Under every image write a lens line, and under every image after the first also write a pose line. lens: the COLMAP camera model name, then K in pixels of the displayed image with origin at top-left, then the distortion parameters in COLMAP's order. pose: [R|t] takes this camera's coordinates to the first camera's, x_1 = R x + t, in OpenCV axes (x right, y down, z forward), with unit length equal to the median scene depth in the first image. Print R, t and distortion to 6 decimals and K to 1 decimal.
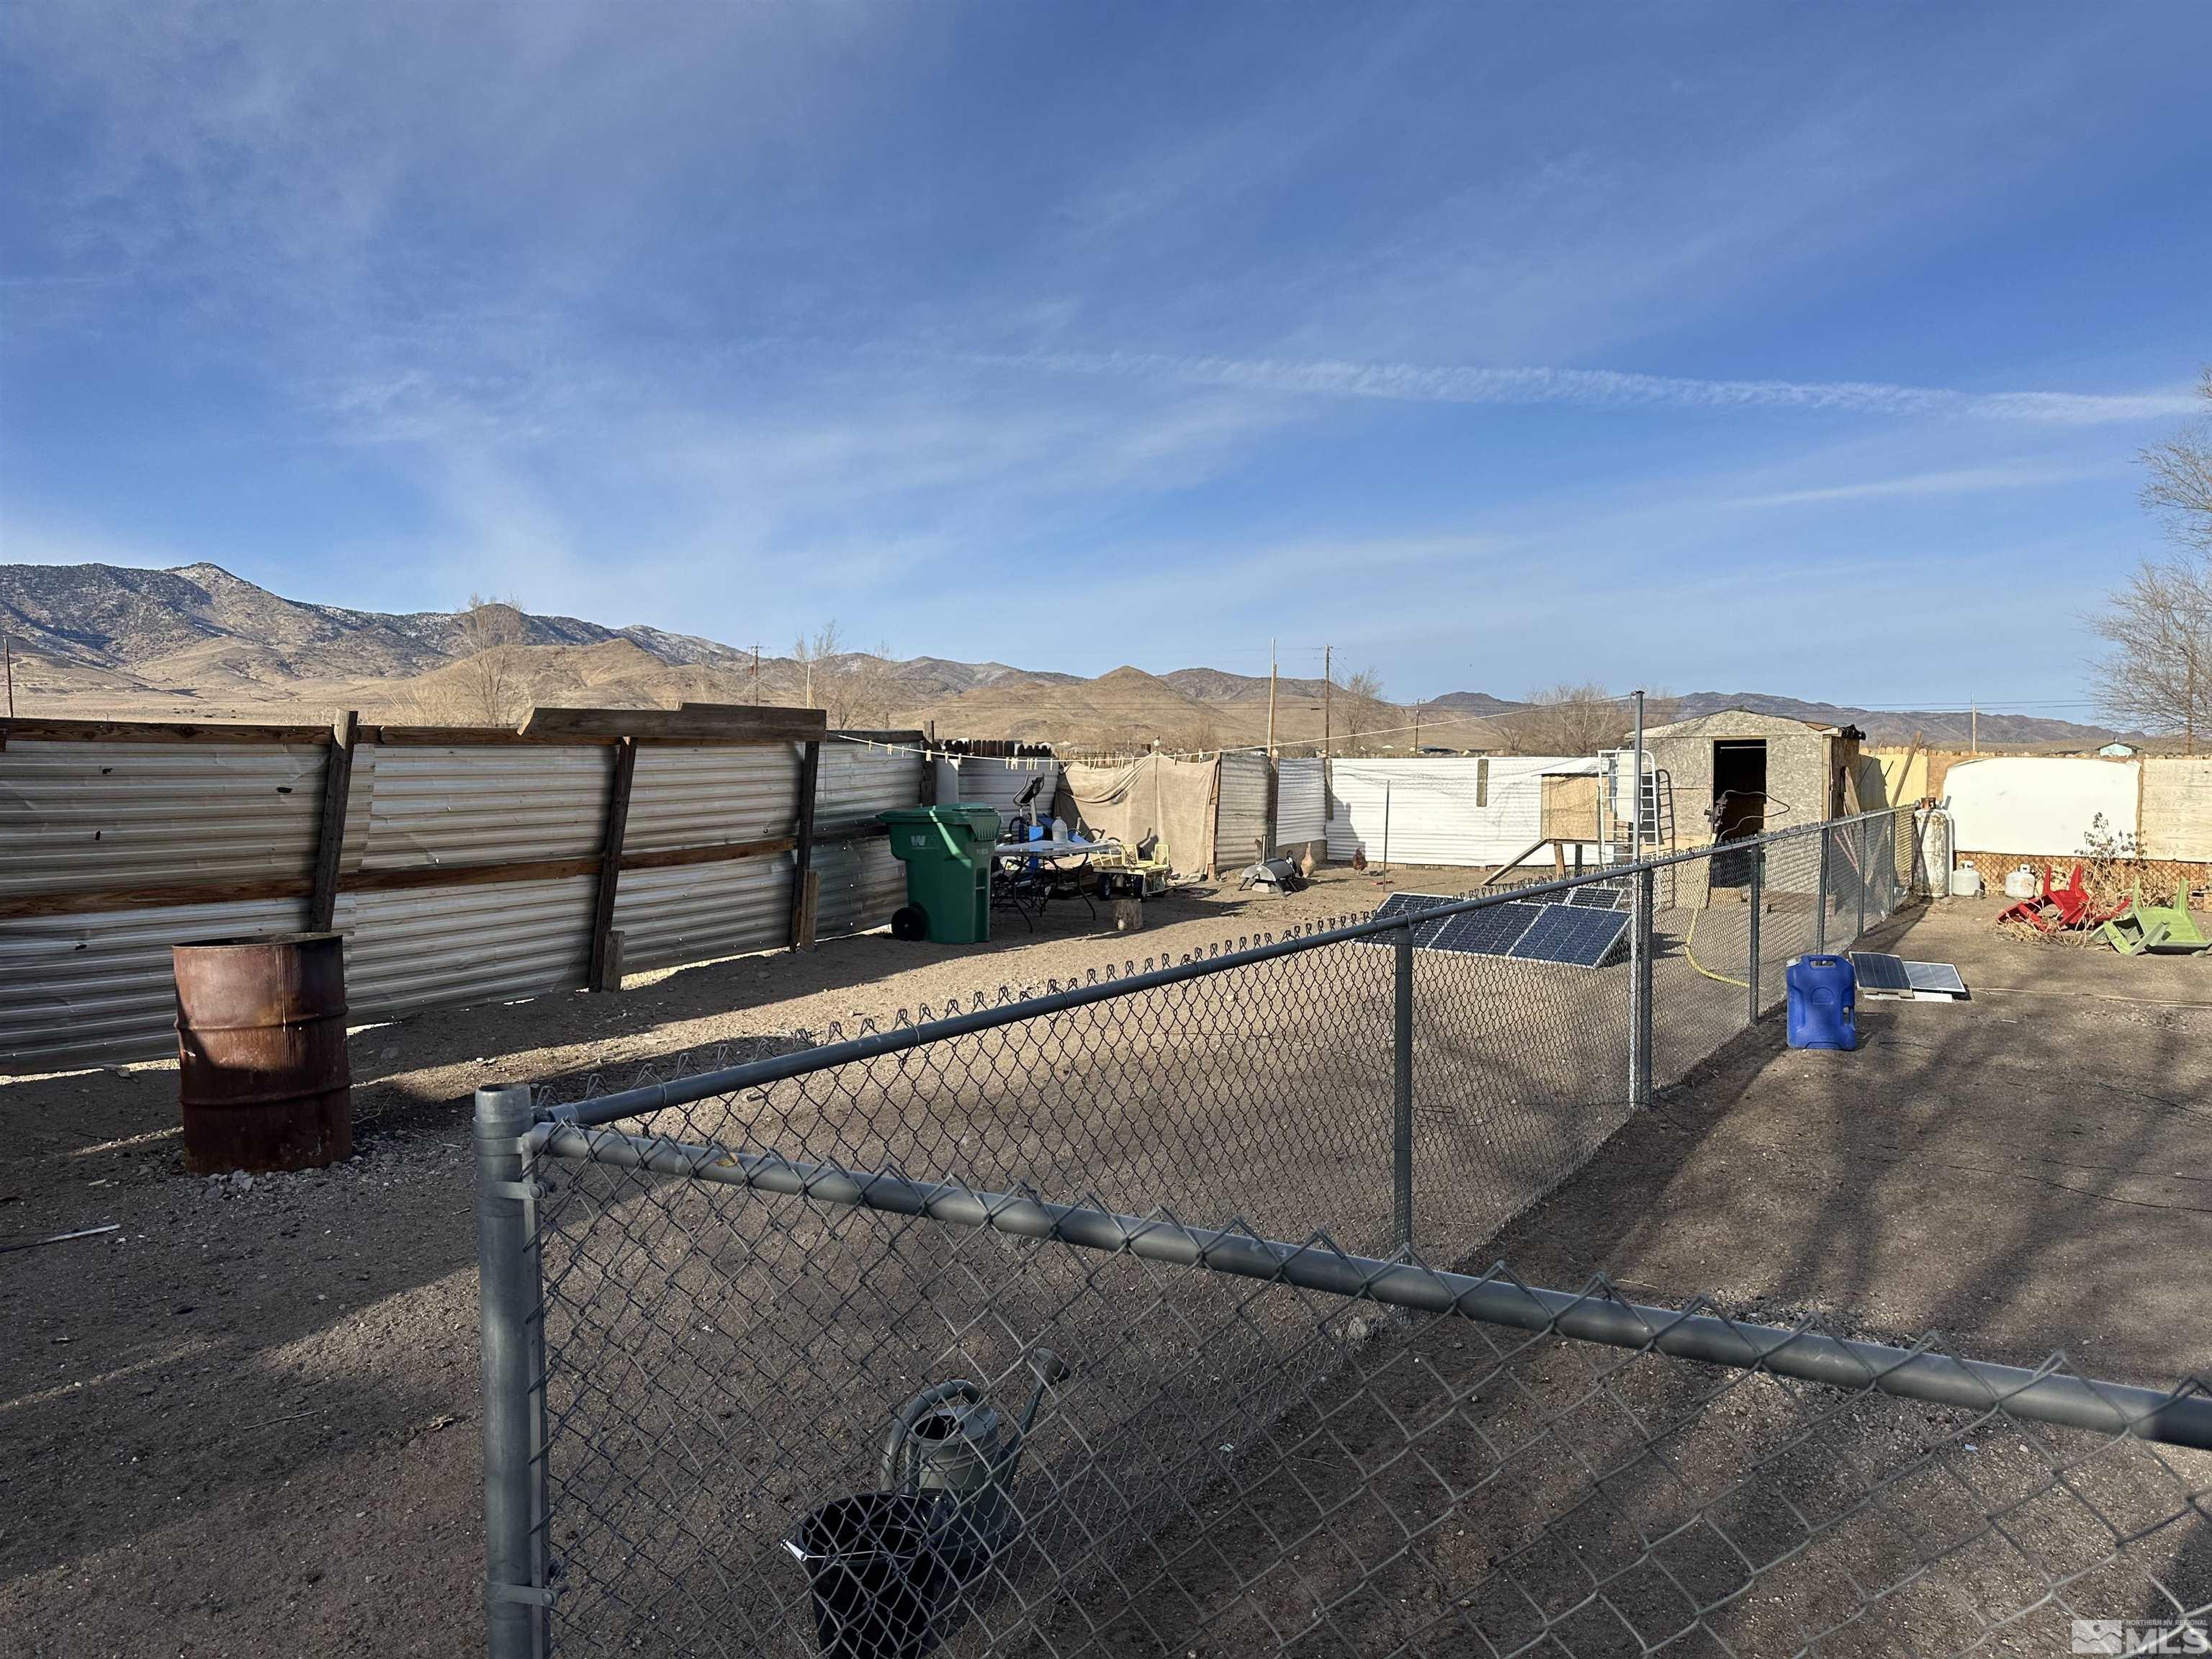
lens RADIAL K [[1534.2, 0, 1128.7], [0, 1534.2, 813.0], [0, 0, 1]] dist [0.122349, -0.139871]
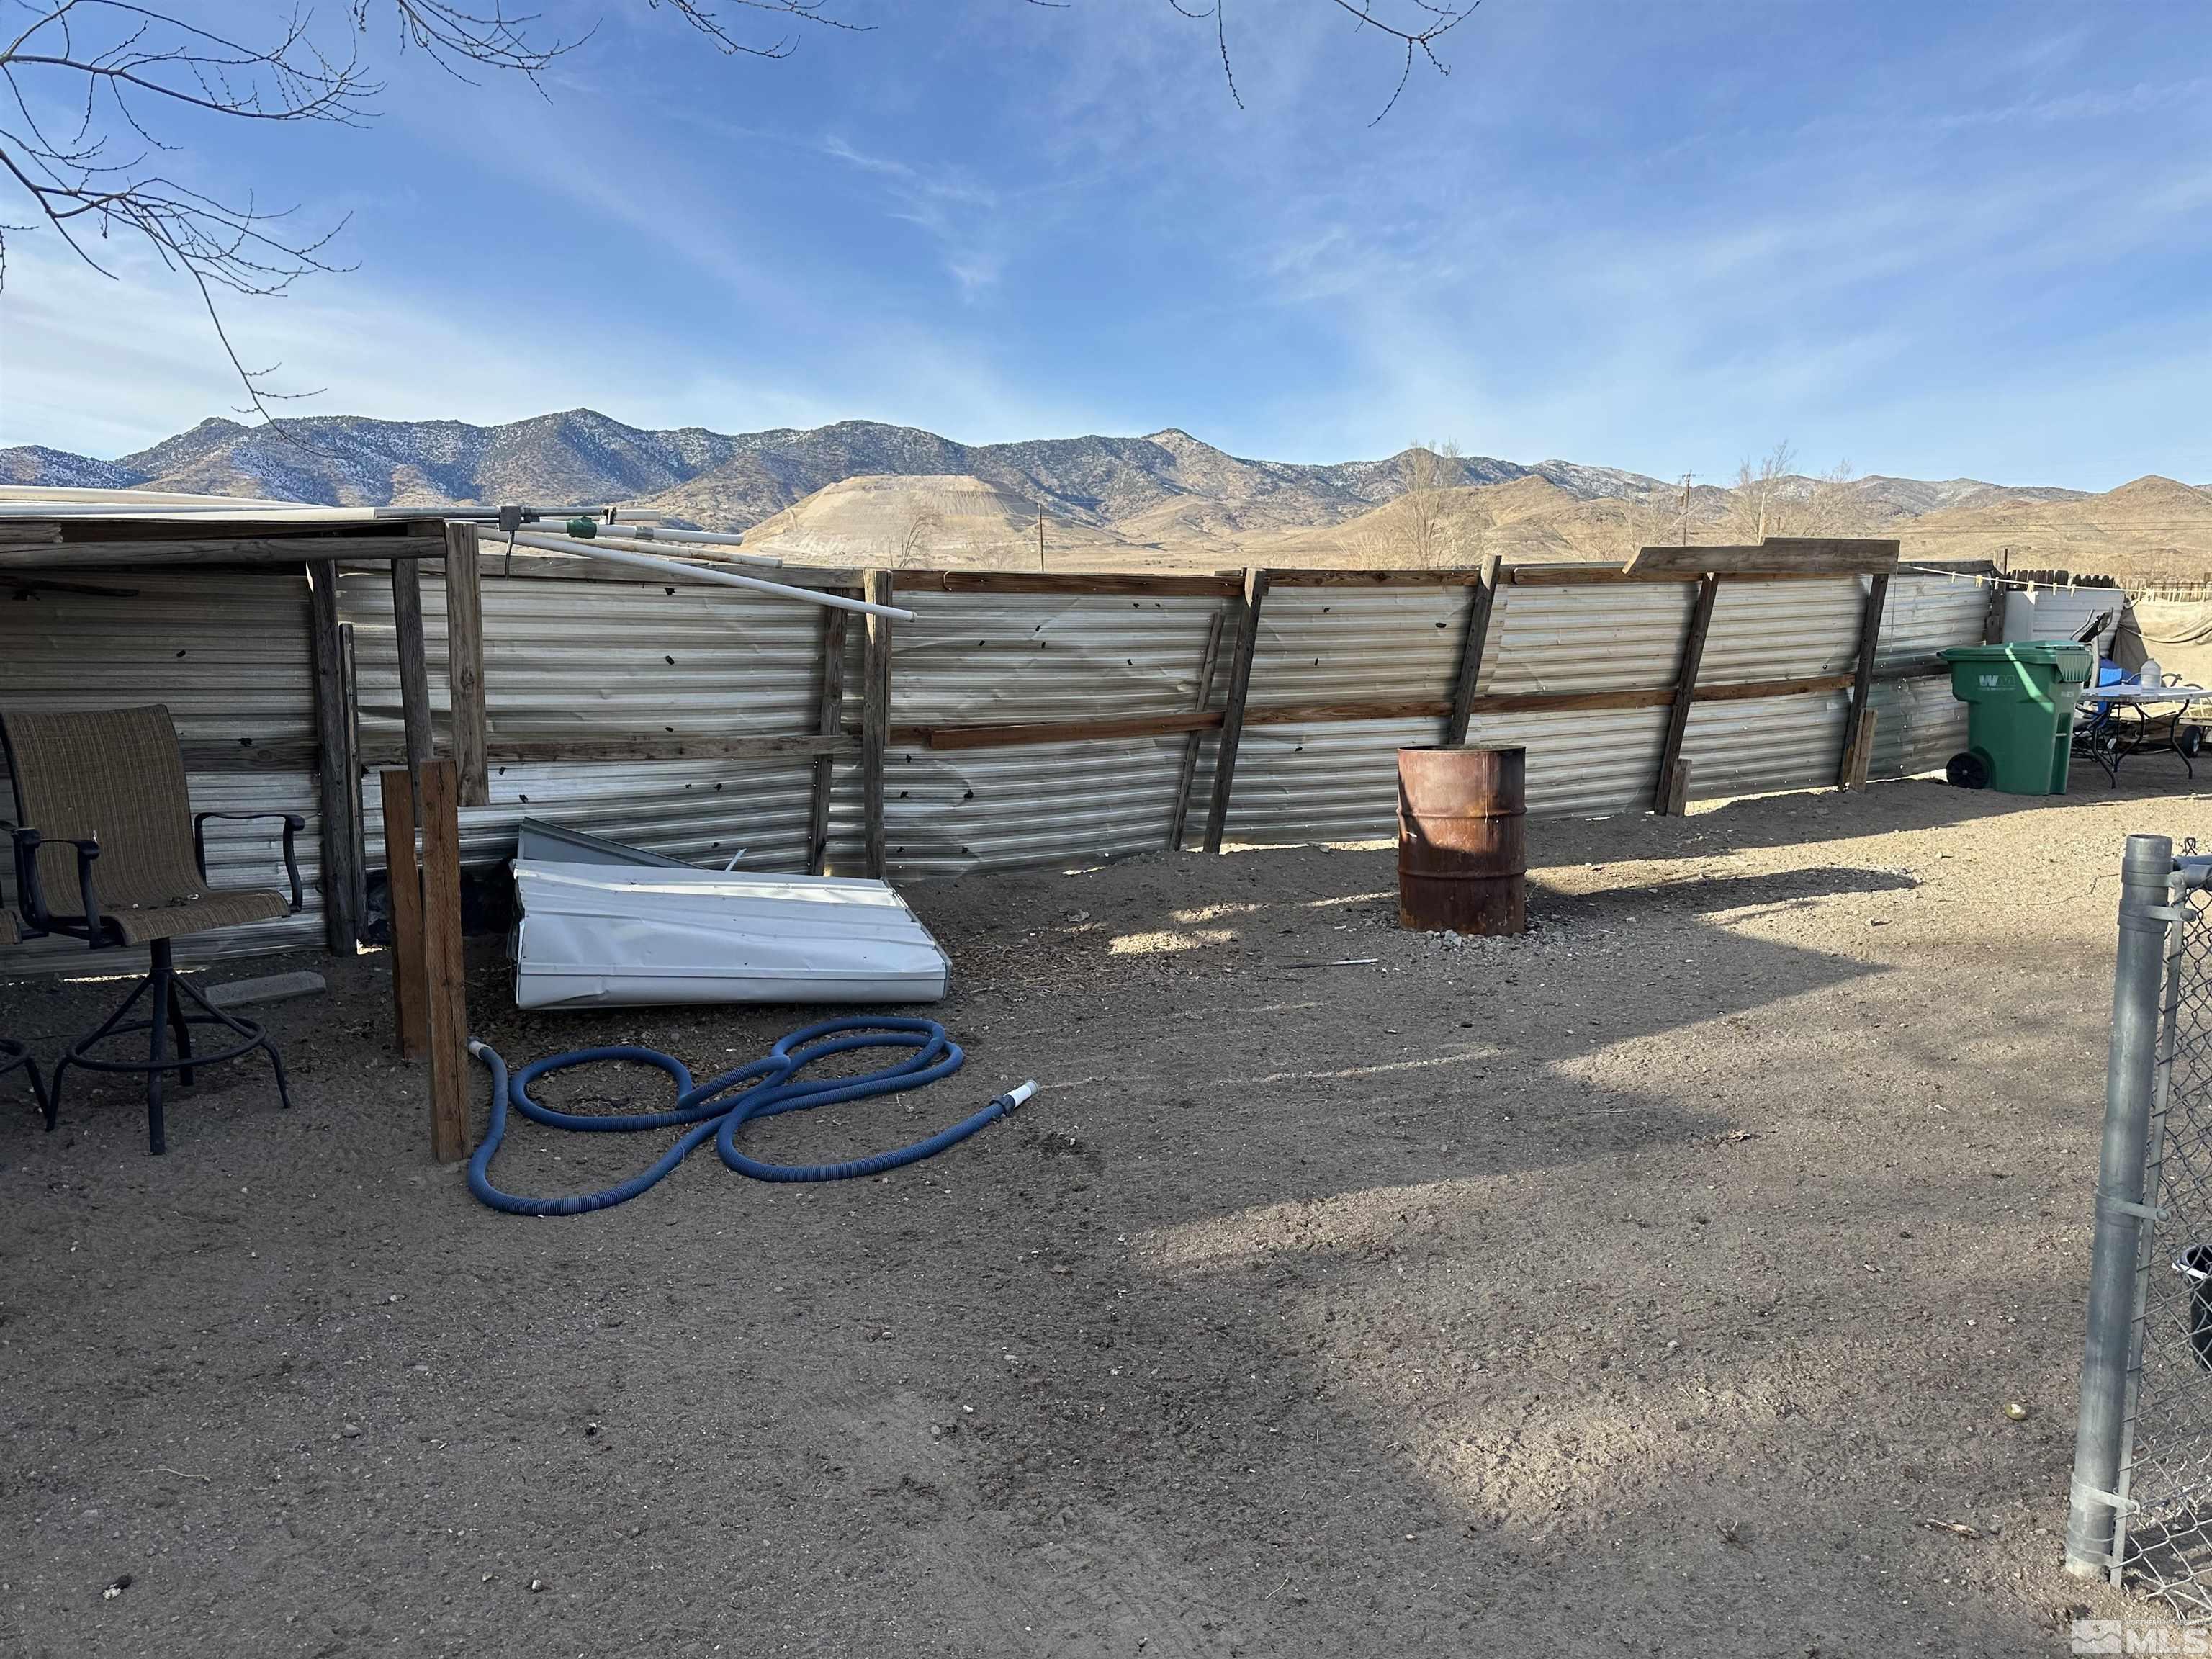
lens RADIAL K [[1559.9, 0, 1106.0], [0, 1559.9, 829.5], [0, 0, 1]] dist [0.142262, -0.222848]
pose [[0.845250, 0.070906, -0.529646, -0.086004], [-0.012197, 0.993459, 0.113534, 0.005457], [0.534232, -0.089504, 0.840586, -0.117732]]
